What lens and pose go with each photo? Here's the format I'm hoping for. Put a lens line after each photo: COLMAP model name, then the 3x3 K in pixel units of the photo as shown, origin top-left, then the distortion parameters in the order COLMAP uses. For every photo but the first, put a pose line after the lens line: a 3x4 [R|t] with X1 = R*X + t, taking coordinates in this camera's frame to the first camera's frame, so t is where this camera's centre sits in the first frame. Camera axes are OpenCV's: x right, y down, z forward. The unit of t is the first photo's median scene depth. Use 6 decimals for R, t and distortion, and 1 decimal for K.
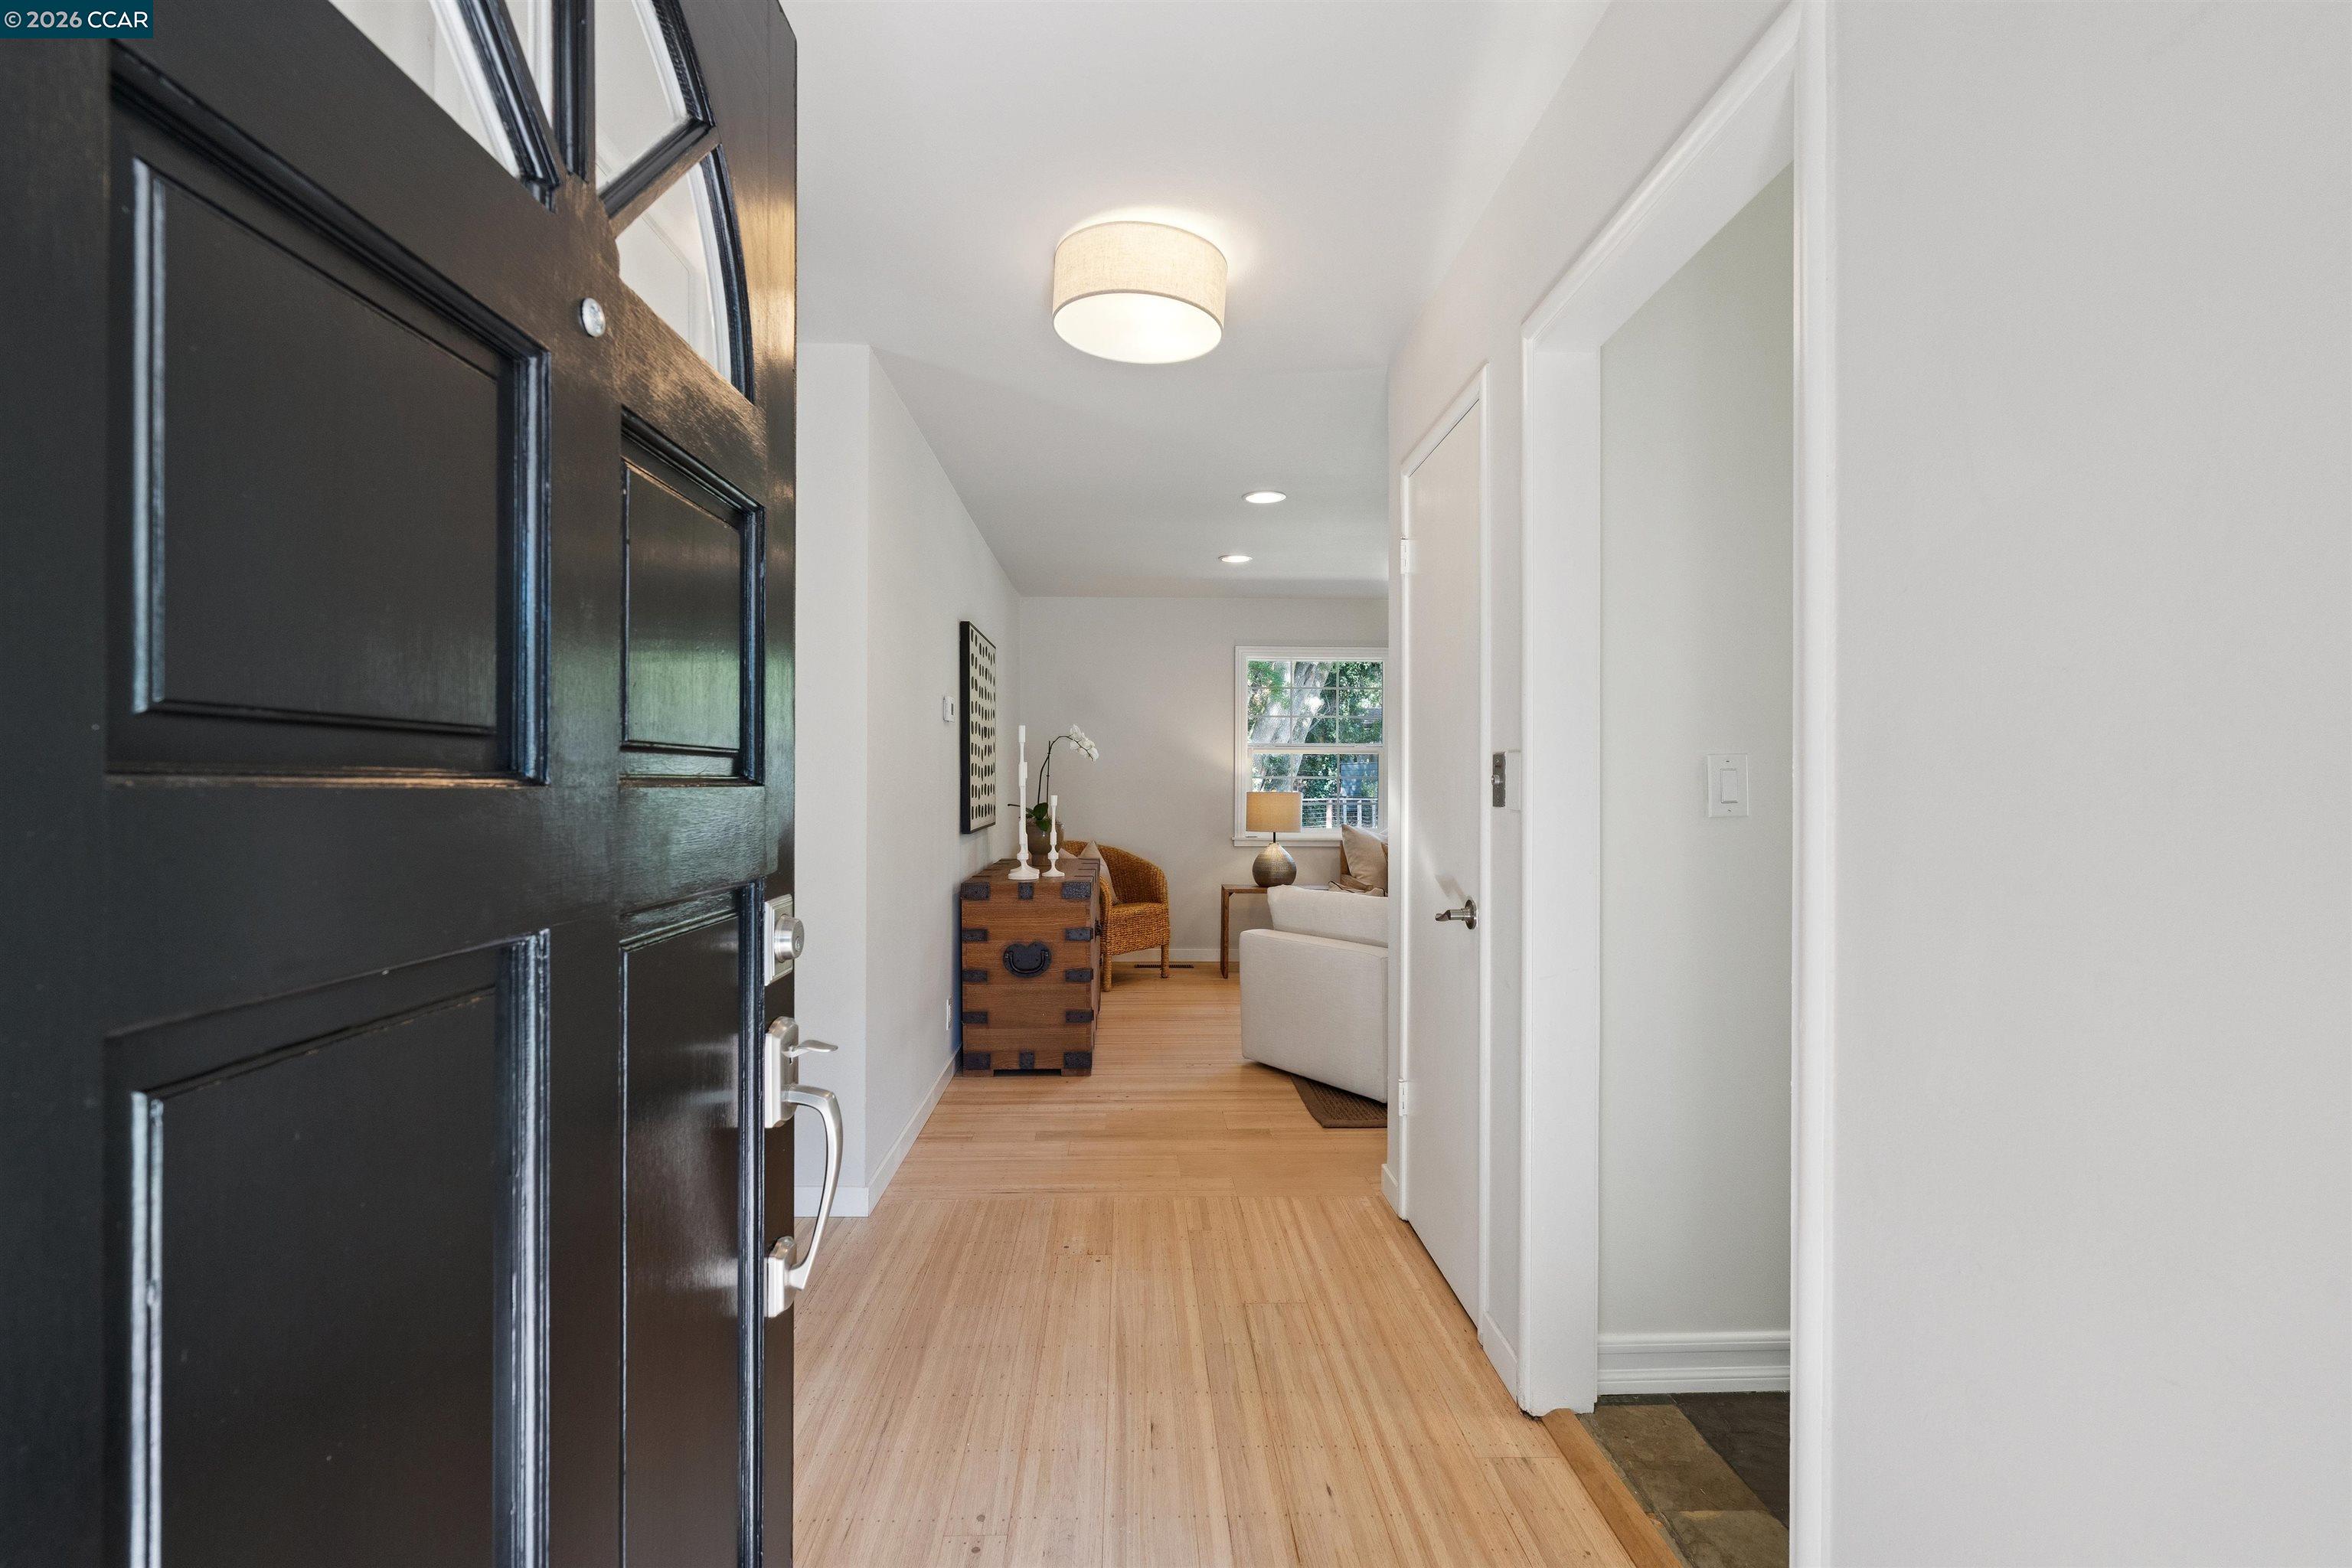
lens RADIAL K [[1135.8, 0, 1176.0], [0, 1135.8, 784.0], [0, 0, 1]] dist [-0.054761, 0.000051]
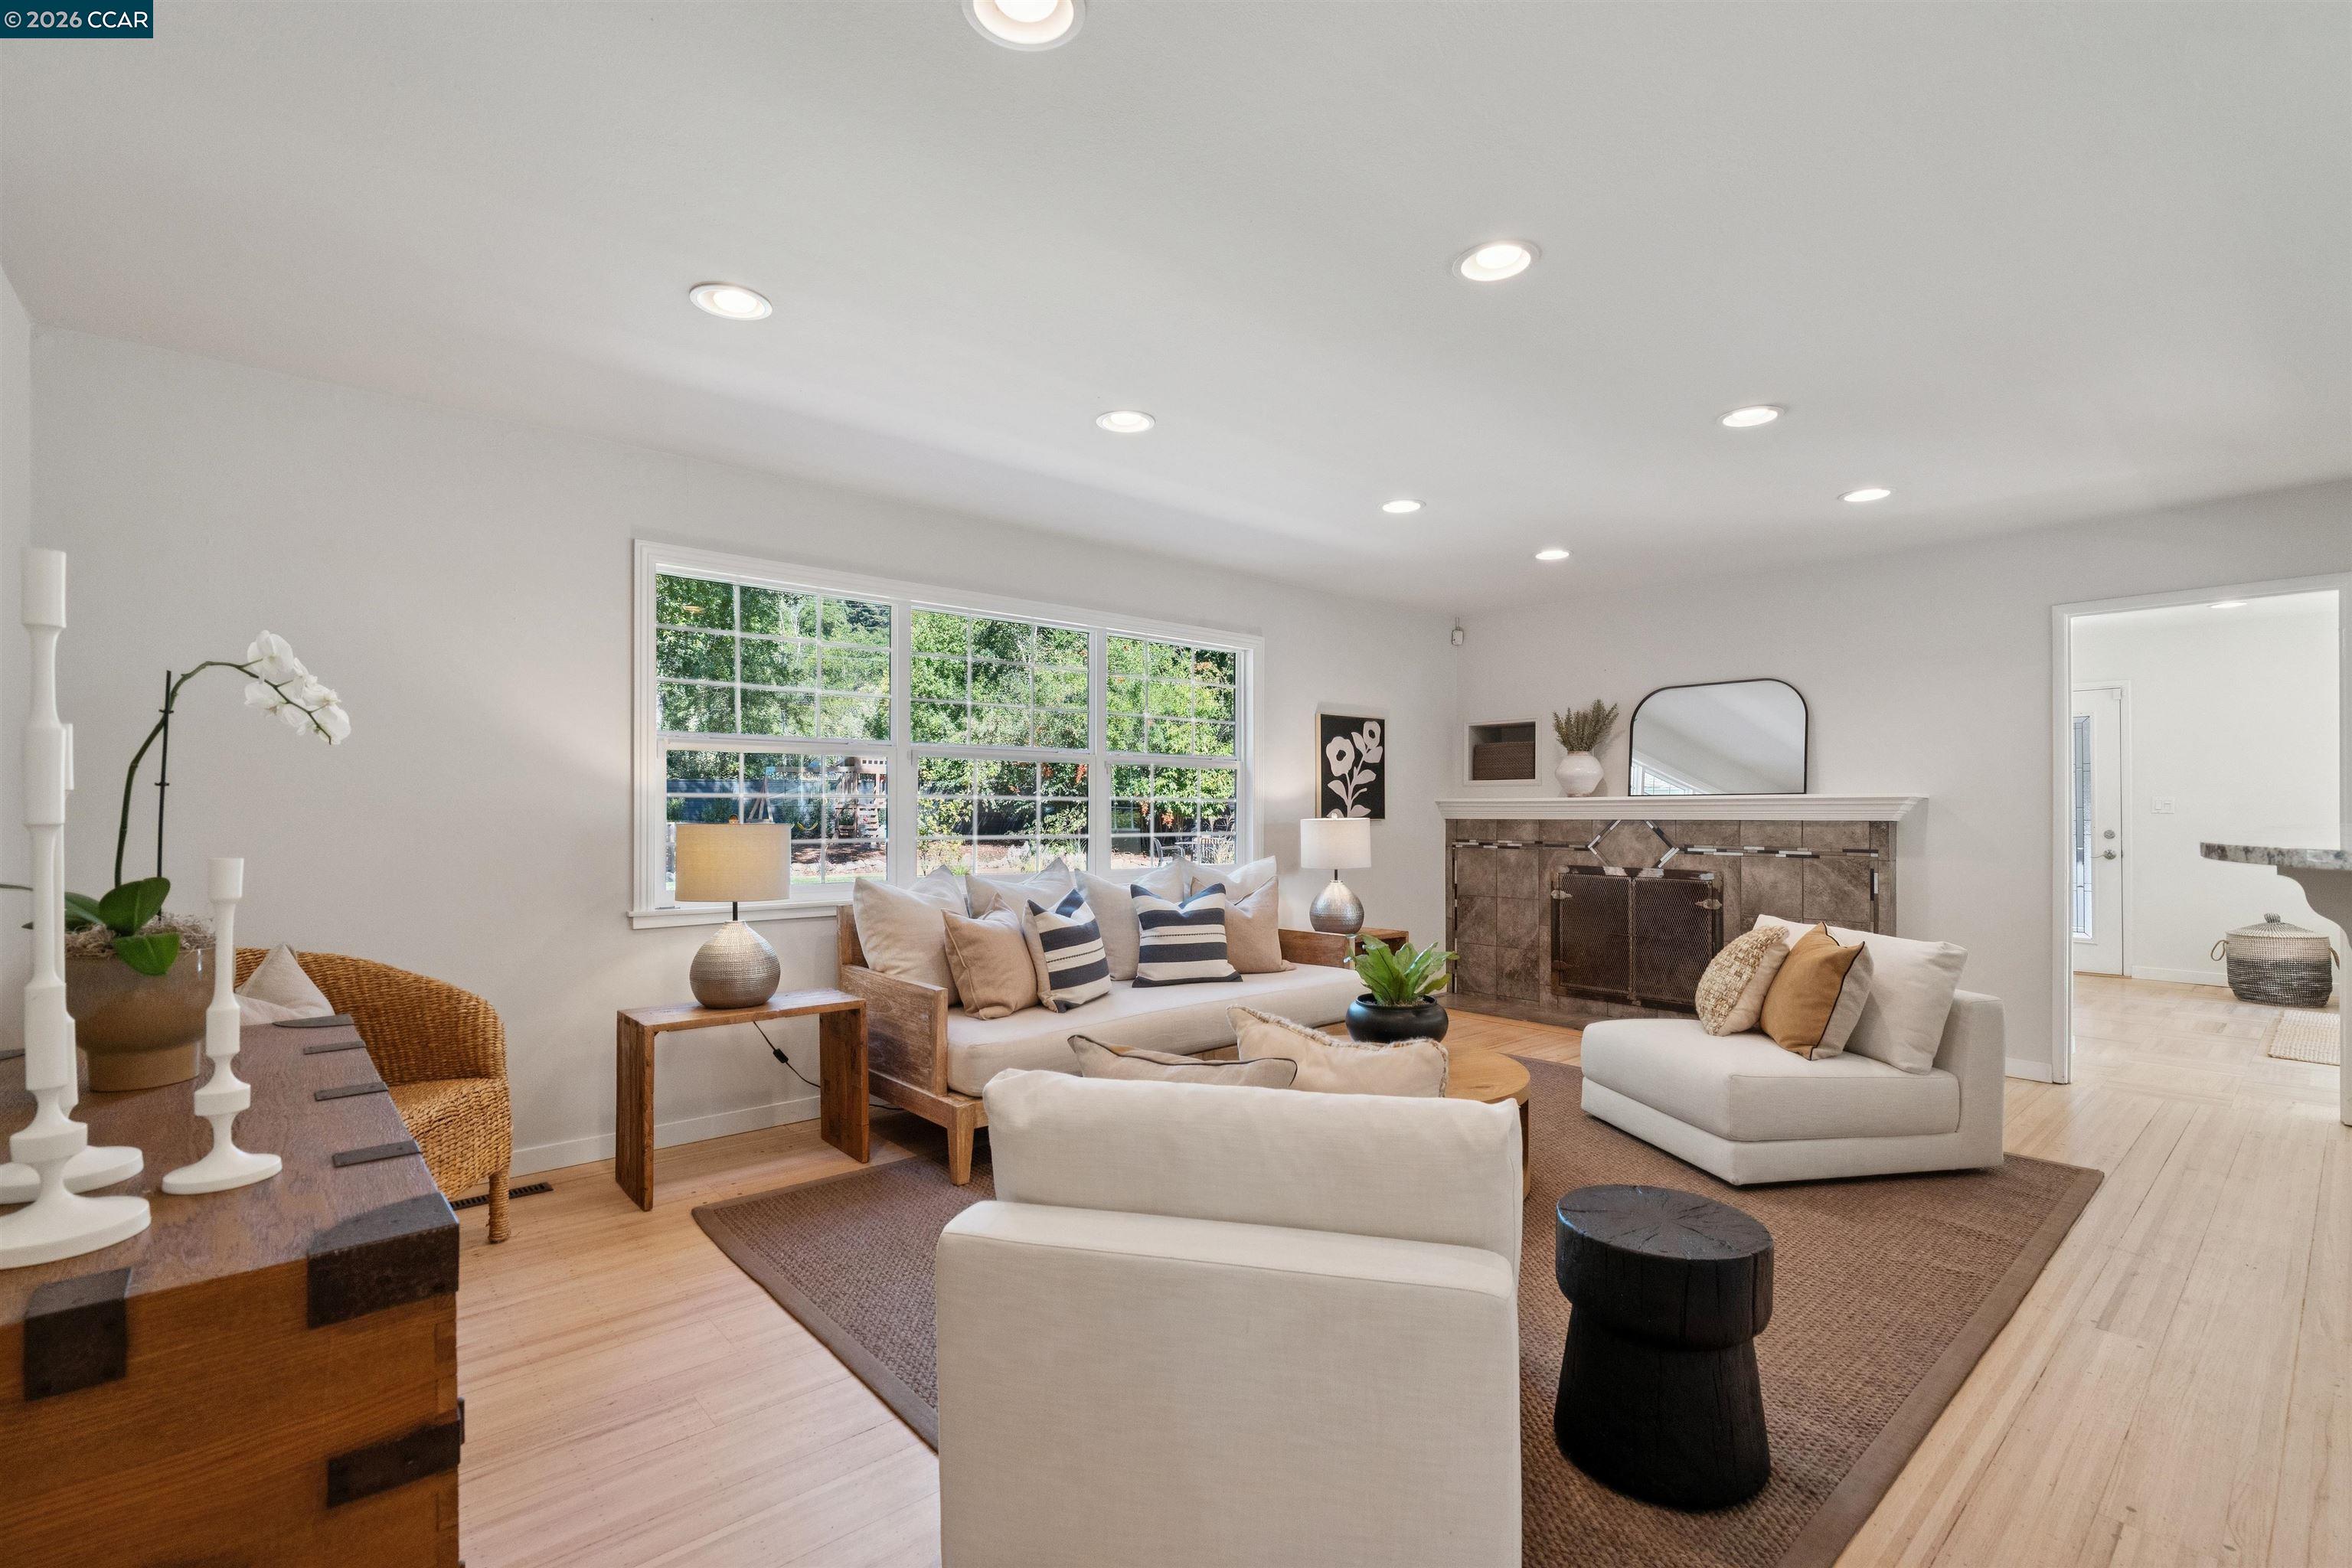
lens RADIAL K [[1078.6, 0, 1167.0], [0, 1078.6, 800.1], [0, 0, 1]] dist [-0.001715, -0.000105]
pose [[0.778660, 0.002135, 0.627443, -0.080361], [-0.001370, 0.999998, -0.001704, -0.002432], [-0.627445, 0.000467, 0.778661, 0.574349]]
